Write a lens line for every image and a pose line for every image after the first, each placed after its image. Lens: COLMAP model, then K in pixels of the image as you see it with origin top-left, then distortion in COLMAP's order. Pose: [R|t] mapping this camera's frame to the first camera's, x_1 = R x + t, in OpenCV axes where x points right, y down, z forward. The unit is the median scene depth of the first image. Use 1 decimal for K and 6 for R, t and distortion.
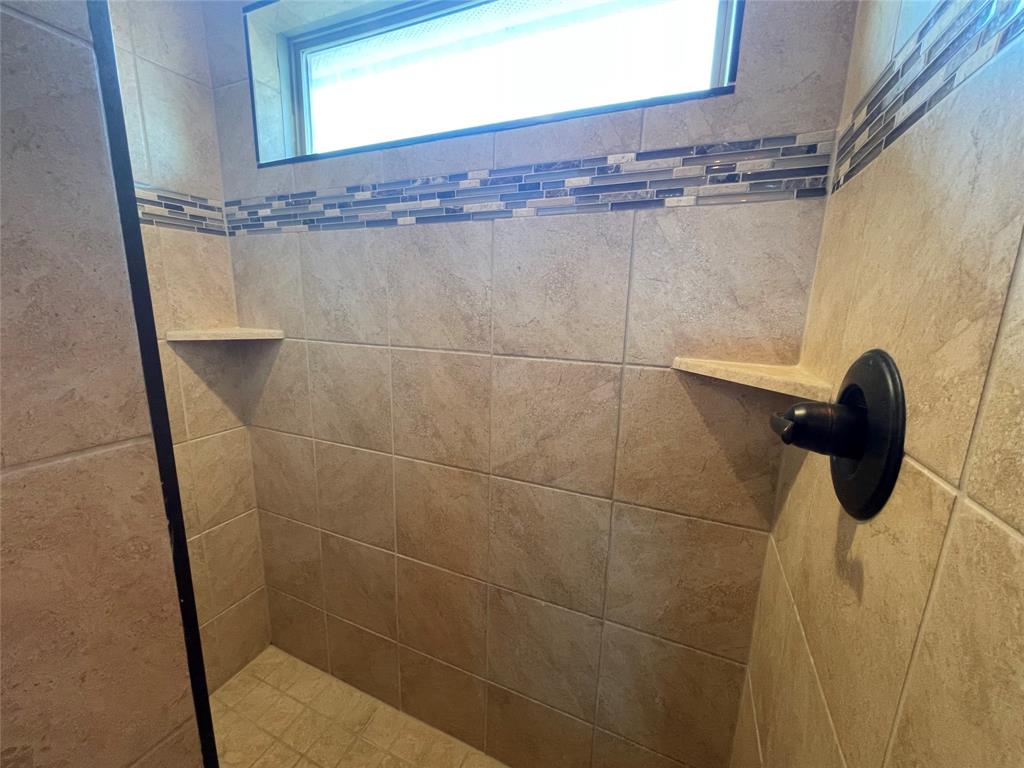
lens RADIAL K [[417.7, 0, 505.6], [0, 417.7, 387.4], [0, 0, 1]] dist [-0.000305, -0.000330]
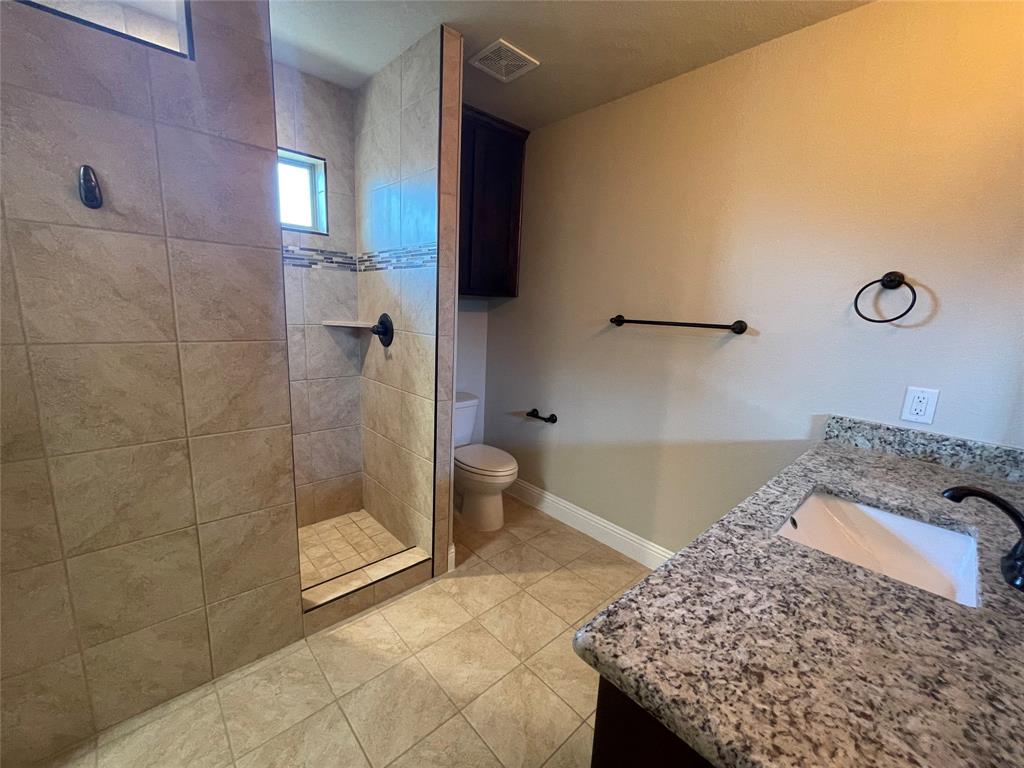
lens RADIAL K [[415.6, 0, 506.3], [0, 415.6, 387.6], [0, 0, 1]] dist [0.001074, -0.000469]
pose [[0.399736, -0.181198, 0.898542, -1.913369], [0.150567, 0.979932, 0.130628, 0.212538], [-0.904180, 0.083074, 0.418997, -1.416969]]
